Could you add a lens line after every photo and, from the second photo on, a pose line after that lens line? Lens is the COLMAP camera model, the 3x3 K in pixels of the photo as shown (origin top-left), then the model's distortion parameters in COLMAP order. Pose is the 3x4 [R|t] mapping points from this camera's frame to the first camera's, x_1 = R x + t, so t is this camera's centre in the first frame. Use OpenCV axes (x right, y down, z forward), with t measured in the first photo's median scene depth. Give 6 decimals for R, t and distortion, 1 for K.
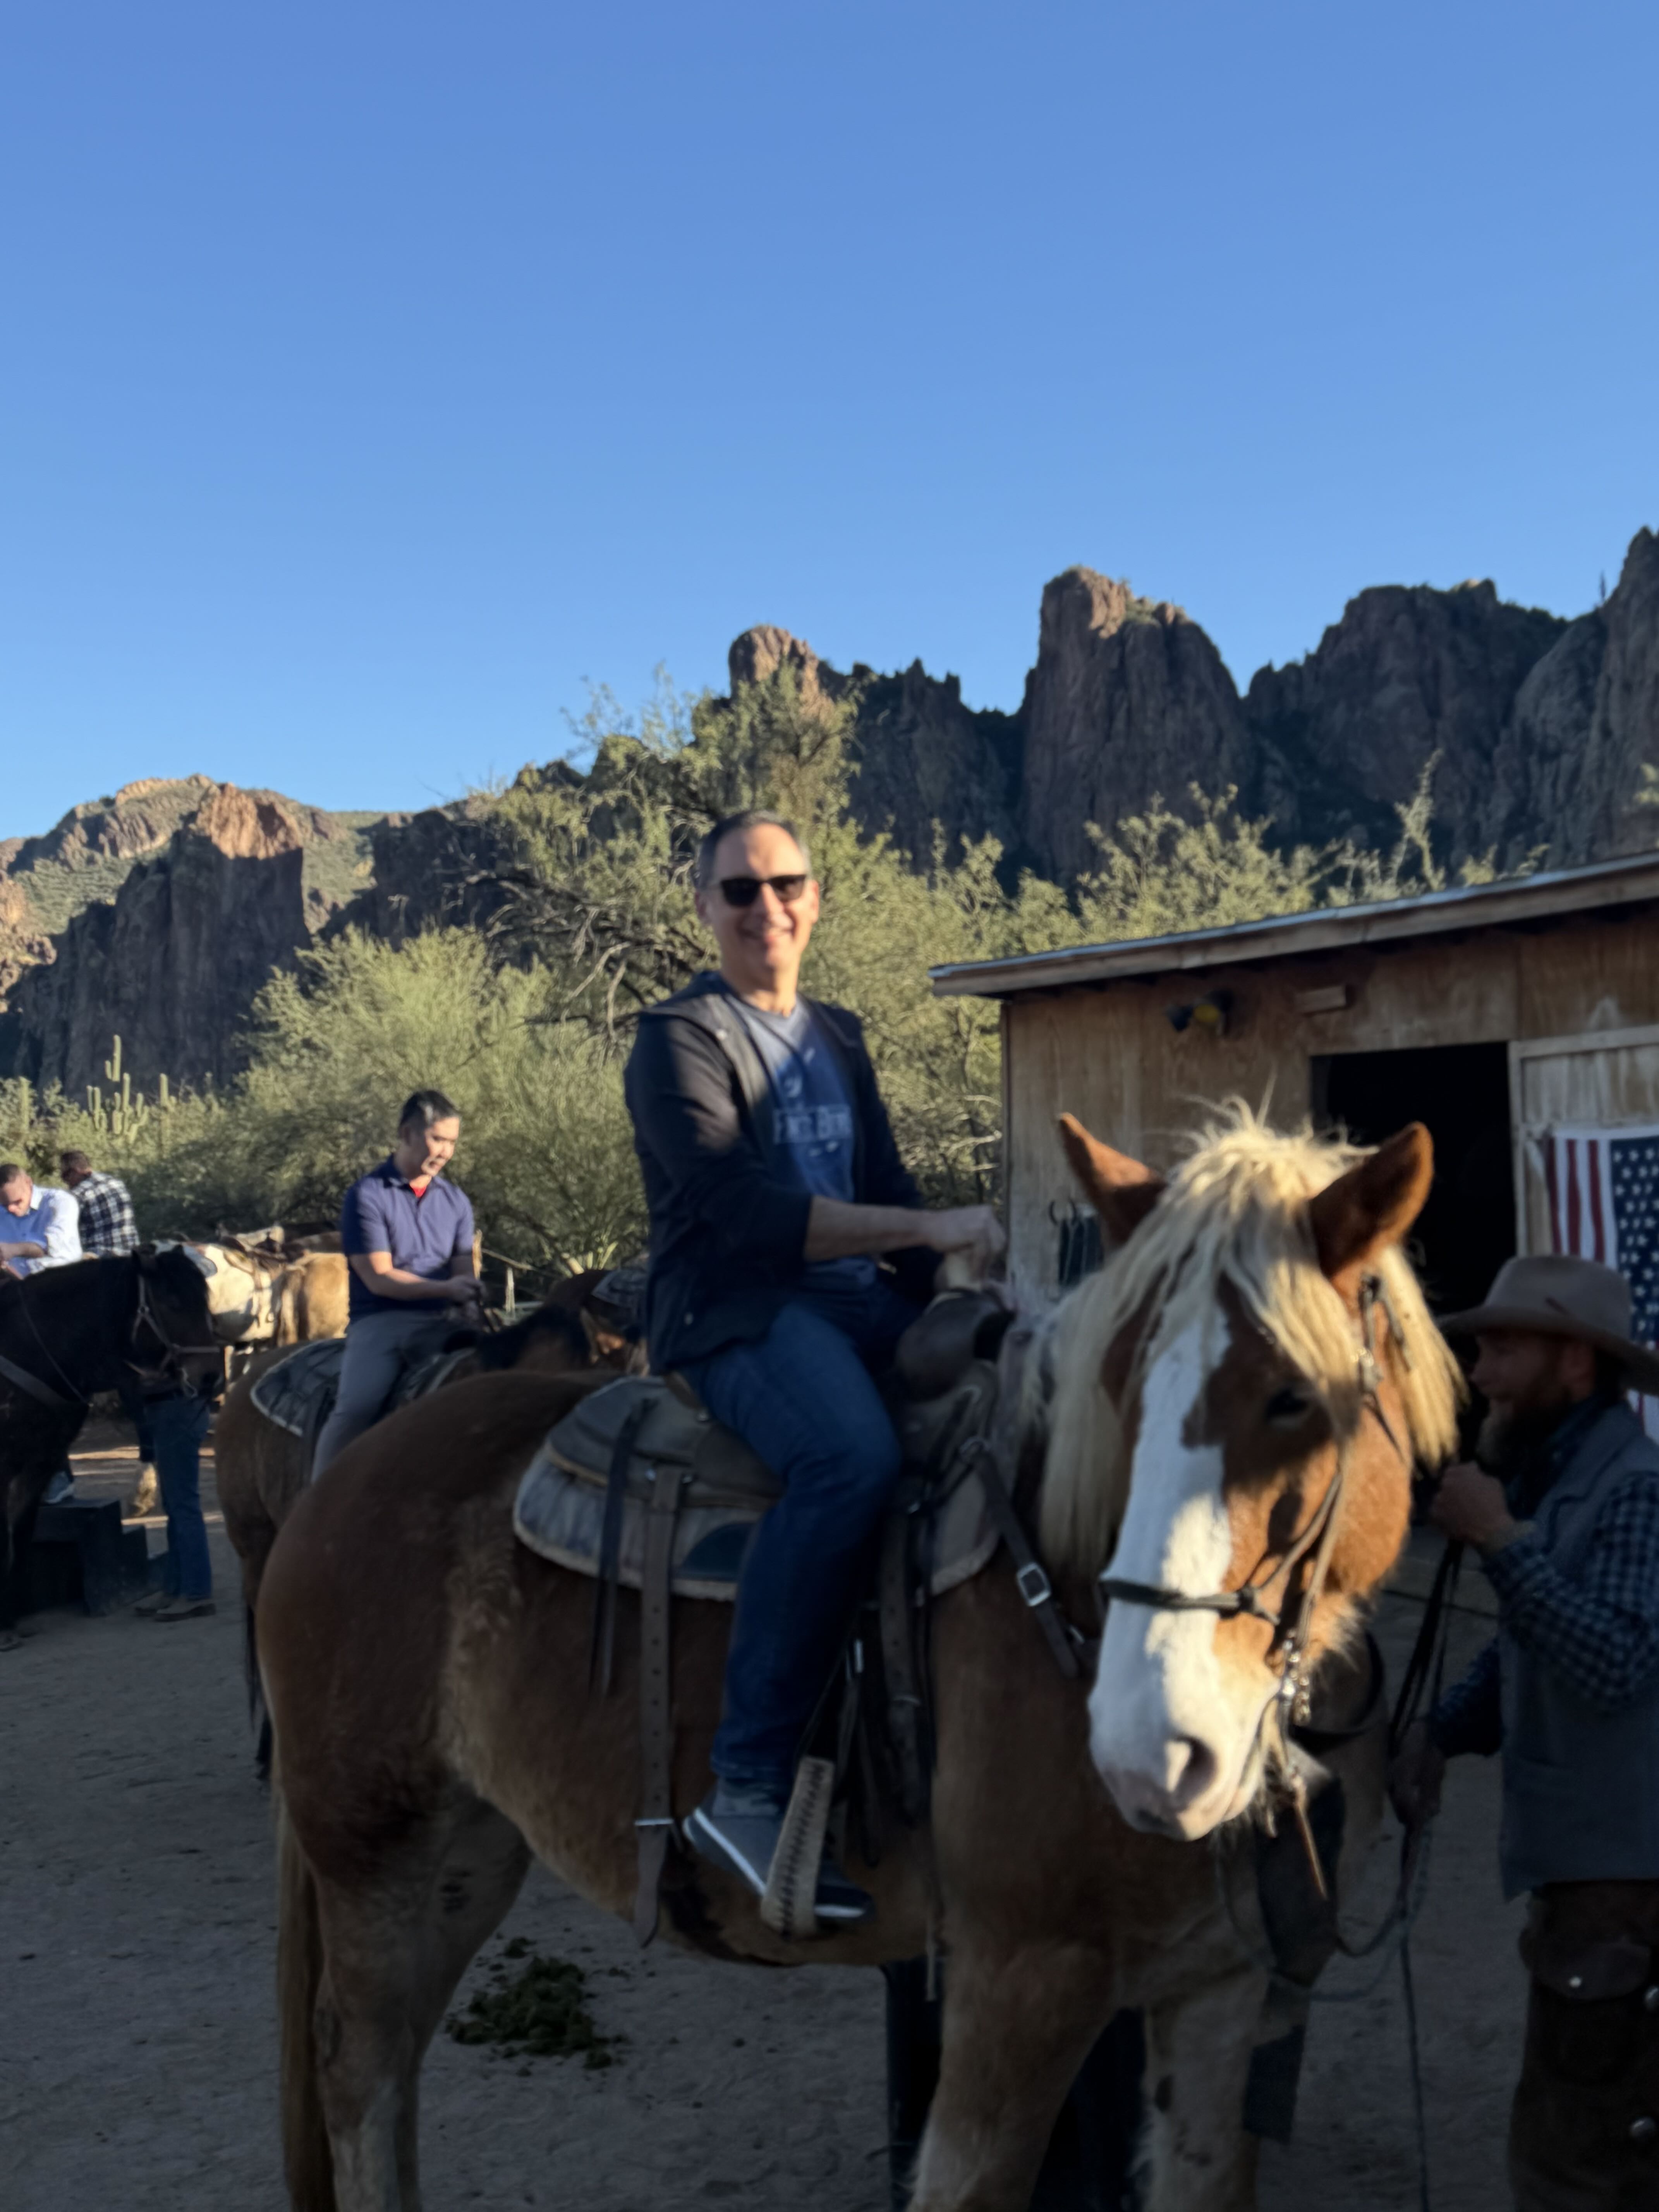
lens RADIAL K [[2391.3, 0, 787.3], [0, 2391.3, 1118.6], [0, 0, 1]] dist [0.179453, 0.000000]
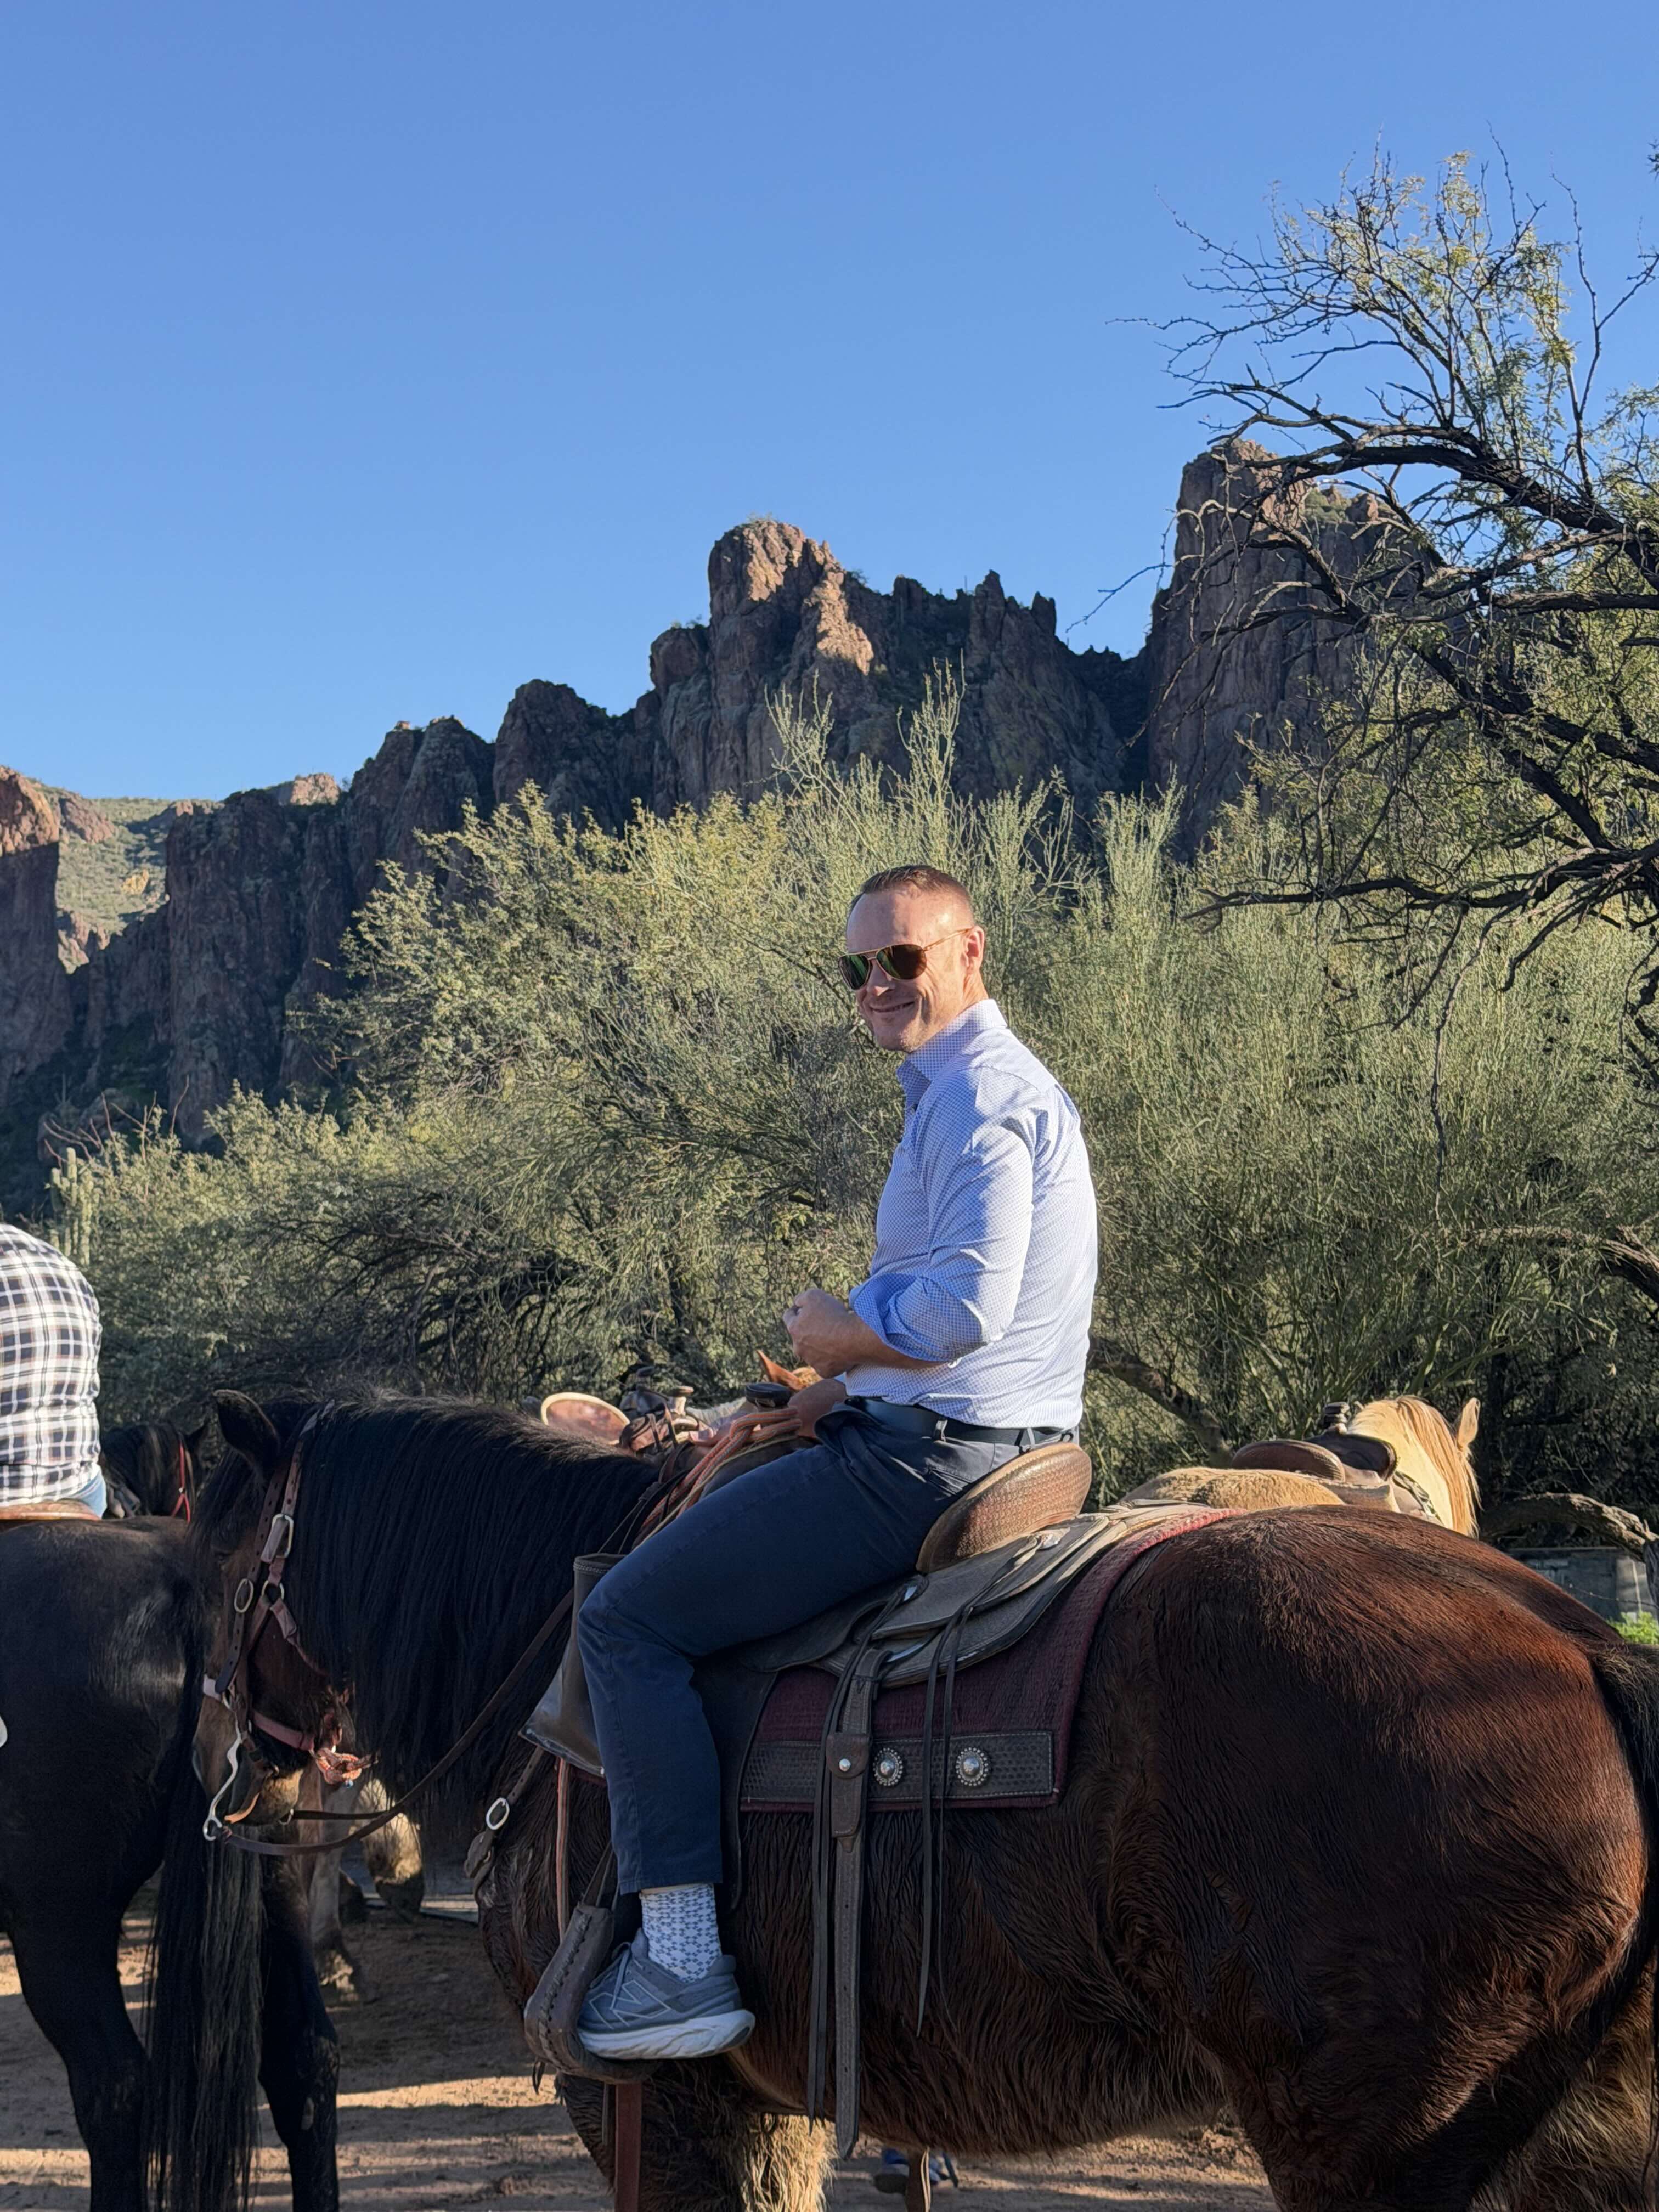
lens RADIAL K [[3497.2, 0, 828.6], [0, 3497.2, 1106.4], [0, 0, 1]] dist [0.115631, 0.000000]
pose [[0.999494, 0.009404, 0.030378, -0.187479], [-0.007974, 0.998871, -0.046832, 0.023409], [-0.030784, 0.046566, 0.998441, 0.384507]]
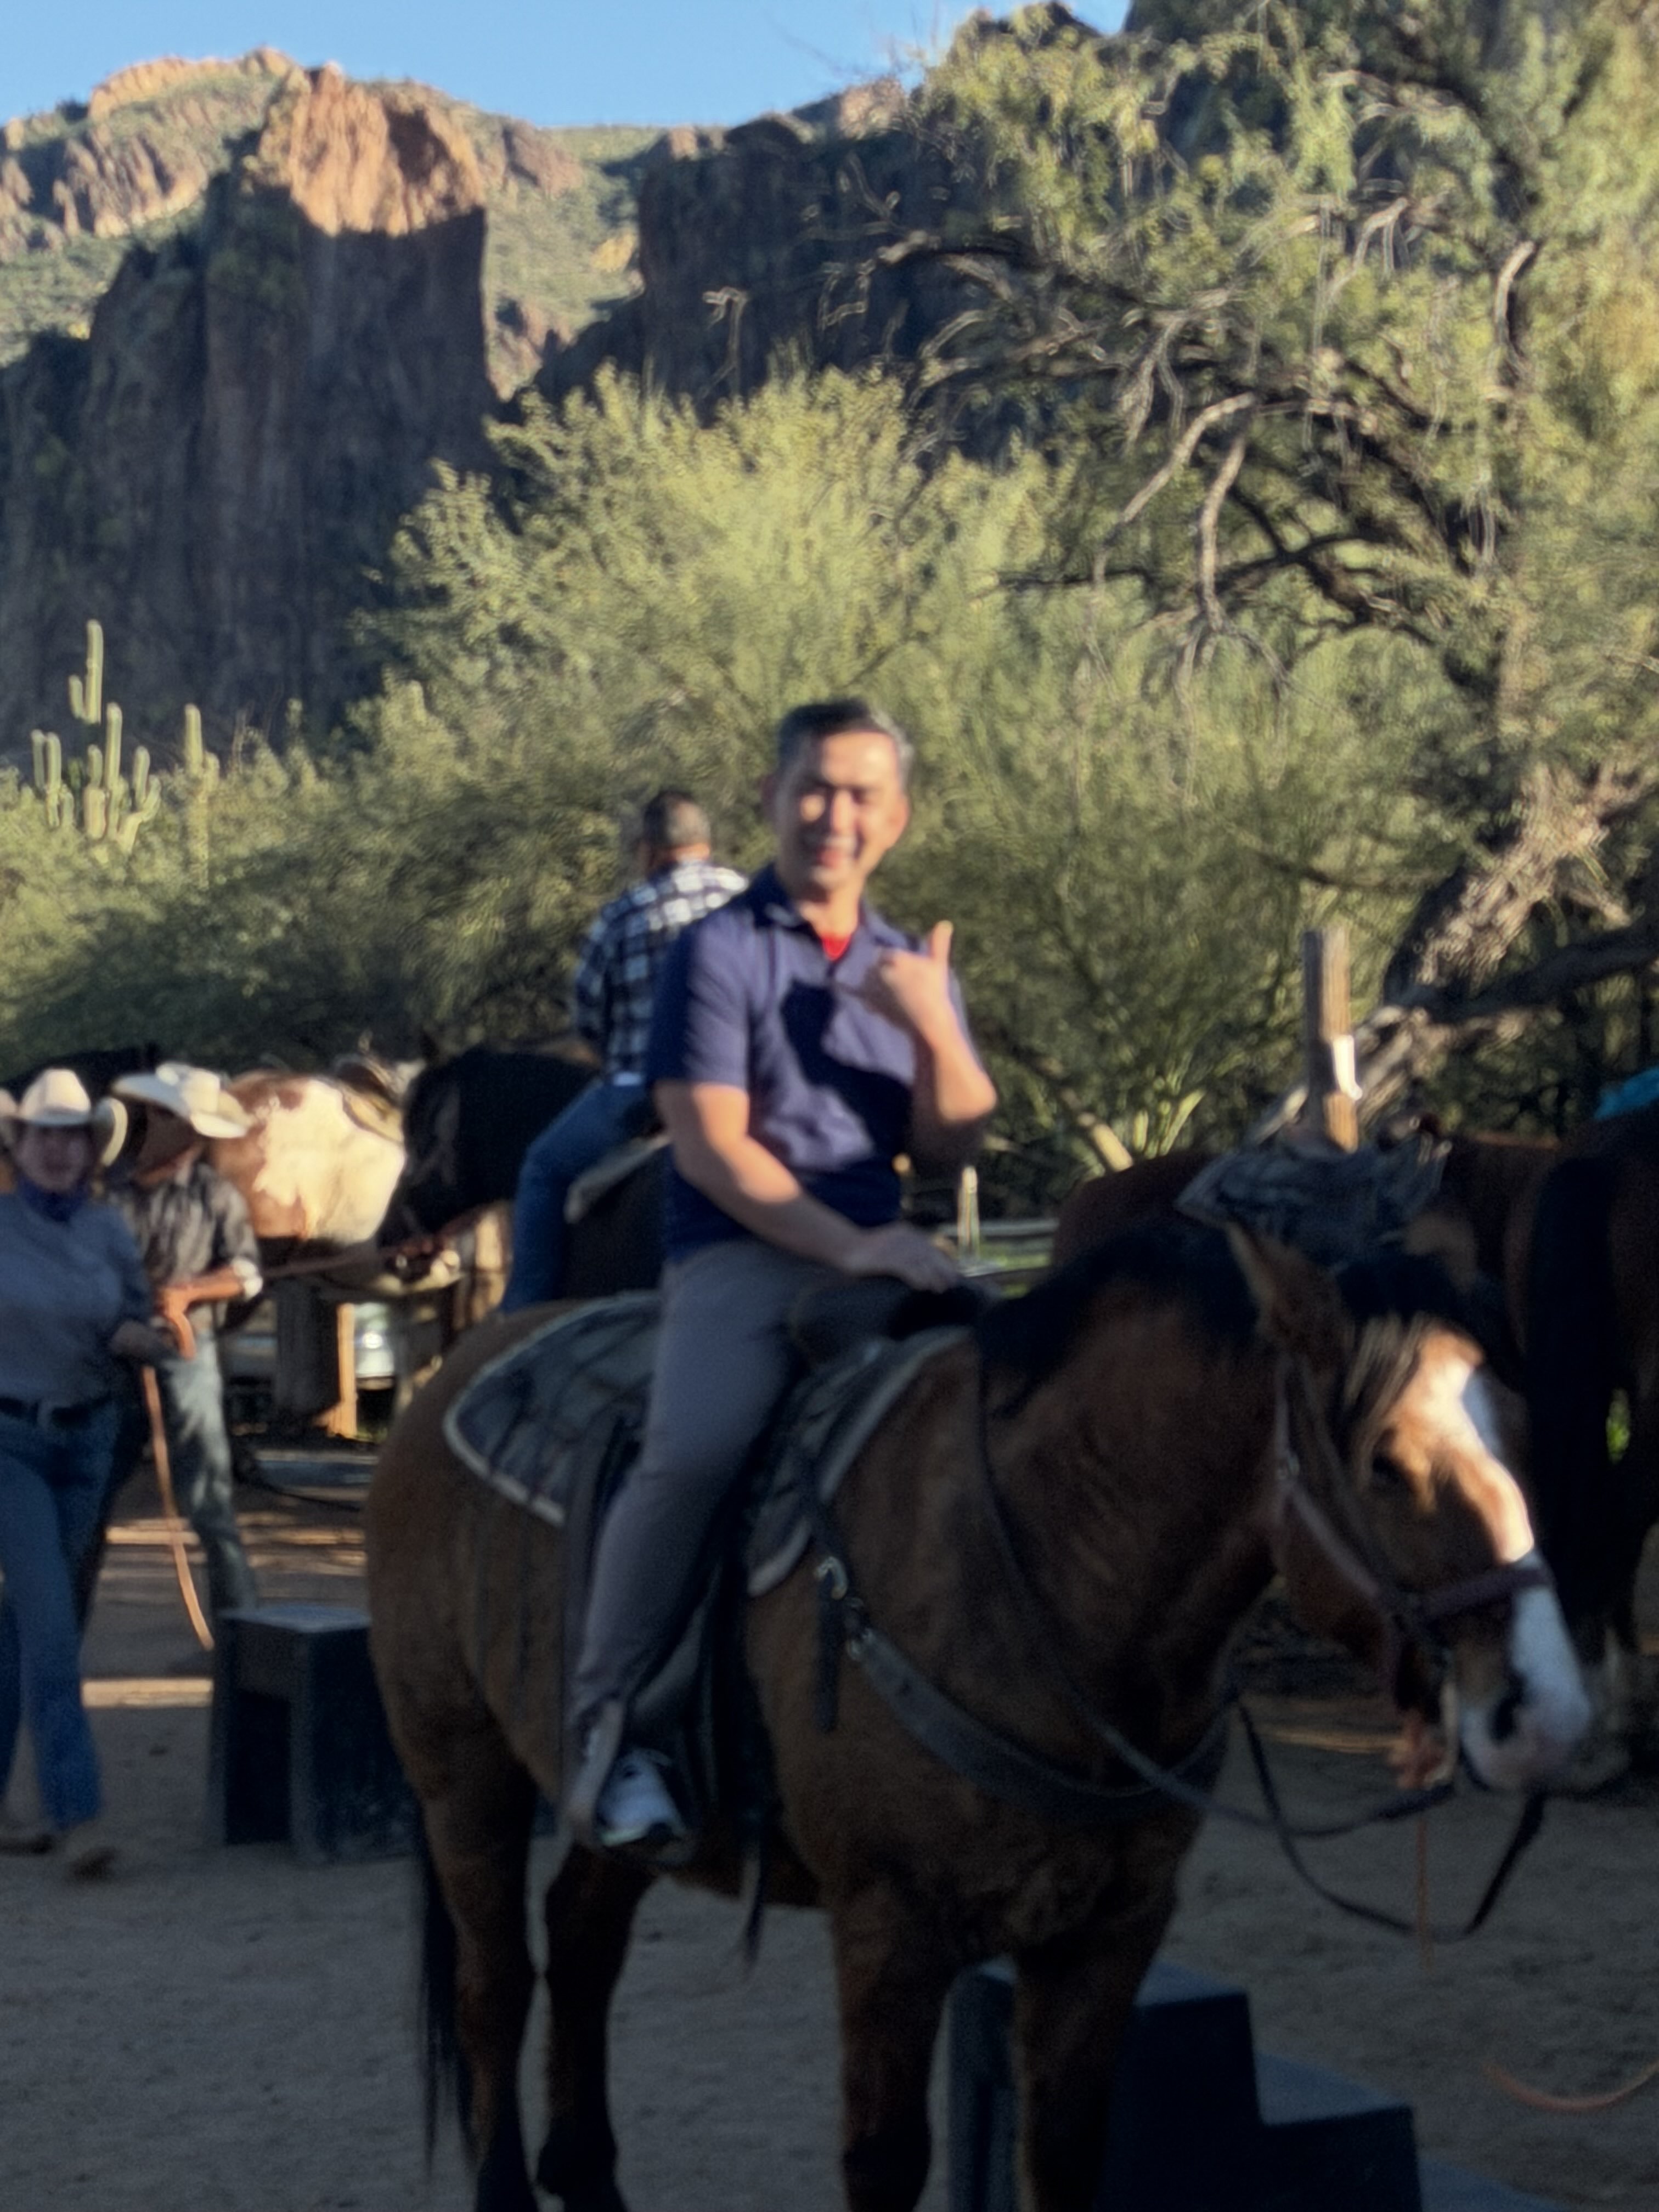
lens RADIAL K [[5367.5, 0, 810.0], [0, 5367.5, 1043.5], [0, 0, 1]] dist [0.215392, 0.000000]
pose [[0.990596, 0.013406, -0.136158, -0.009240], [-0.007615, 0.999048, 0.042963, 0.001551], [0.136604, -0.041522, 0.989755, 0.020940]]
